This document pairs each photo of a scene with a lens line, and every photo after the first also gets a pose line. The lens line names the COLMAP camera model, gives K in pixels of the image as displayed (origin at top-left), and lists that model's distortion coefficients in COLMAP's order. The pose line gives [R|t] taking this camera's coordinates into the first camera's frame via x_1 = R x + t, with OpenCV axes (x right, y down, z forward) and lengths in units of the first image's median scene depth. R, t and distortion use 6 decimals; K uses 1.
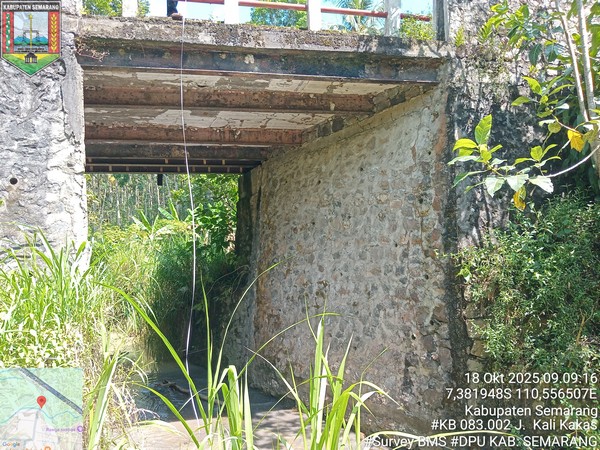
lens RADIAL K [[456.1, 0, 300.0], [0, 456.1, 225.0], [0, 0, 1]] dist [-0.041639, -0.002479]
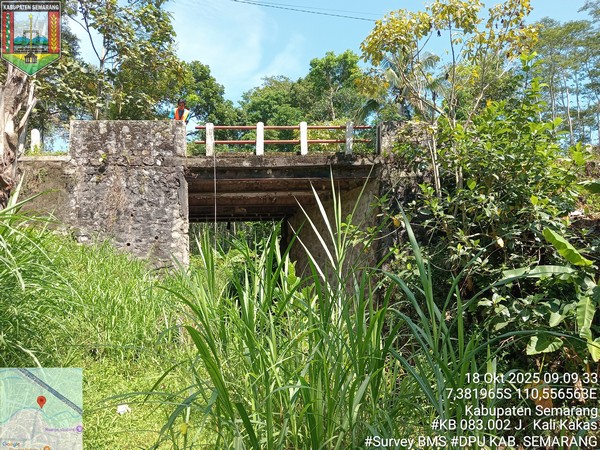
lens RADIAL K [[456.1, 0, 300.0], [0, 456.1, 225.0], [0, 0, 1]] dist [-0.041639, -0.002479]
pose [[0.986703, -0.012411, -0.162056, 0.321042], [0.002818, 0.998237, -0.059290, -0.024206], [0.162506, 0.058045, 0.984999, -0.853796]]
